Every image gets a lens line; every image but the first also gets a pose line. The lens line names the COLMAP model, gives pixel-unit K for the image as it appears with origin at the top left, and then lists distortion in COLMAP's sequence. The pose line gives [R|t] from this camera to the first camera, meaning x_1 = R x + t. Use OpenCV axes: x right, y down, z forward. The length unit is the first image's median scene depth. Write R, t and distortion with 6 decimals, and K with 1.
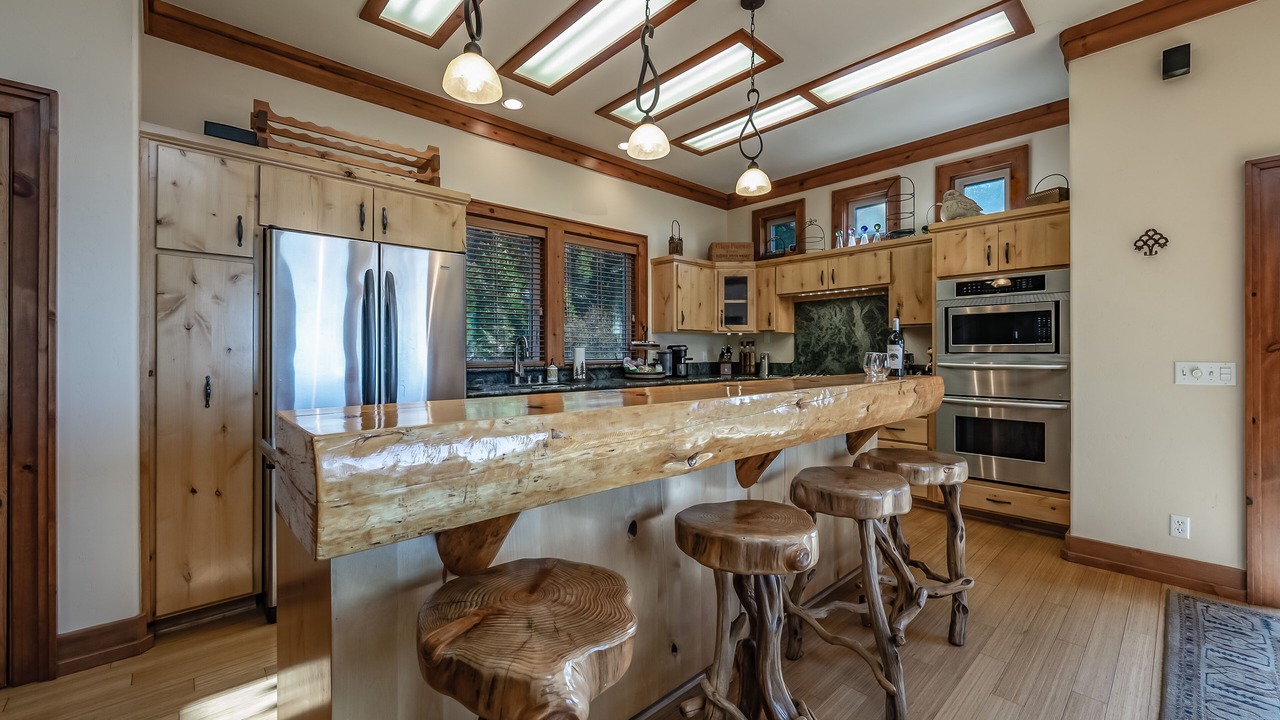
lens RADIAL K [[518.4, 0, 637.0], [0, 518.4, 353.0], [0, 0, 1]] dist [0.004953, -0.000022]
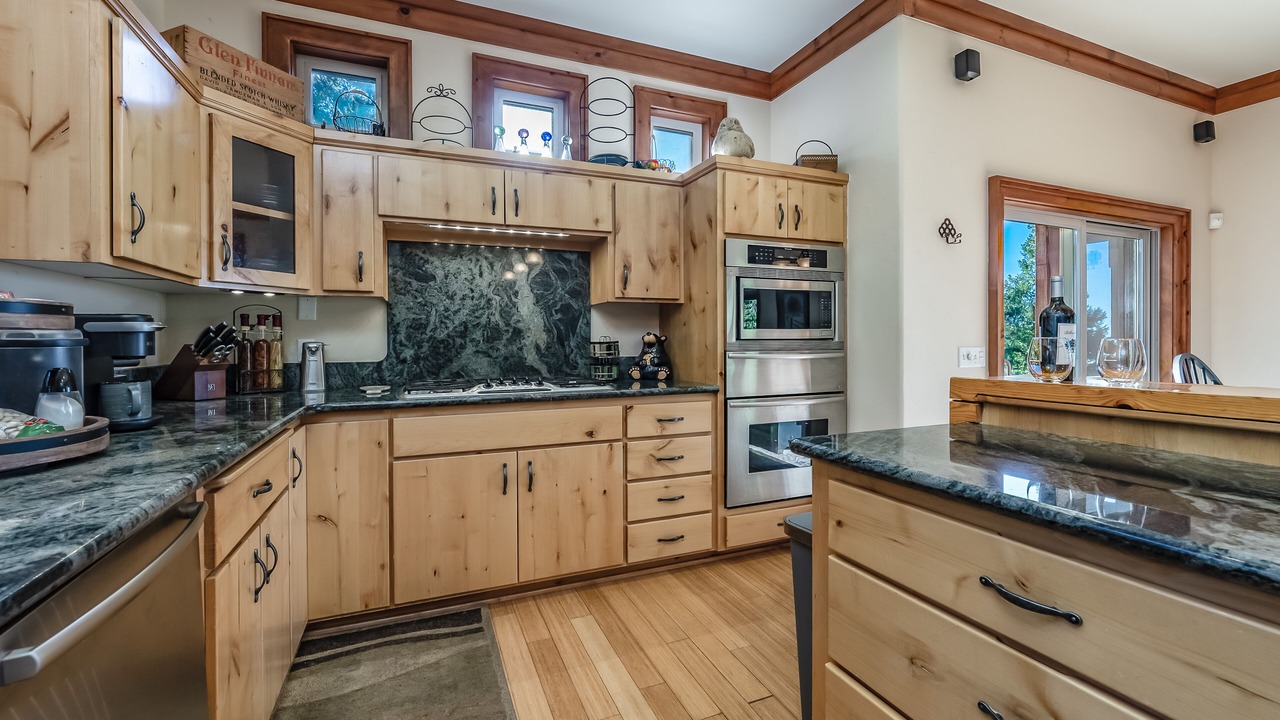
lens RADIAL K [[518.4, 0, 660.6], [0, 518.4, 338.6], [0, 0, 1]] dist [0.004953, -0.000022]
pose [[0.325376, 0.001186, 0.945584, -0.087596], [0.004760, 0.999984, -0.002892, -0.000081], [-0.945573, 0.005442, 0.325366, 0.630254]]
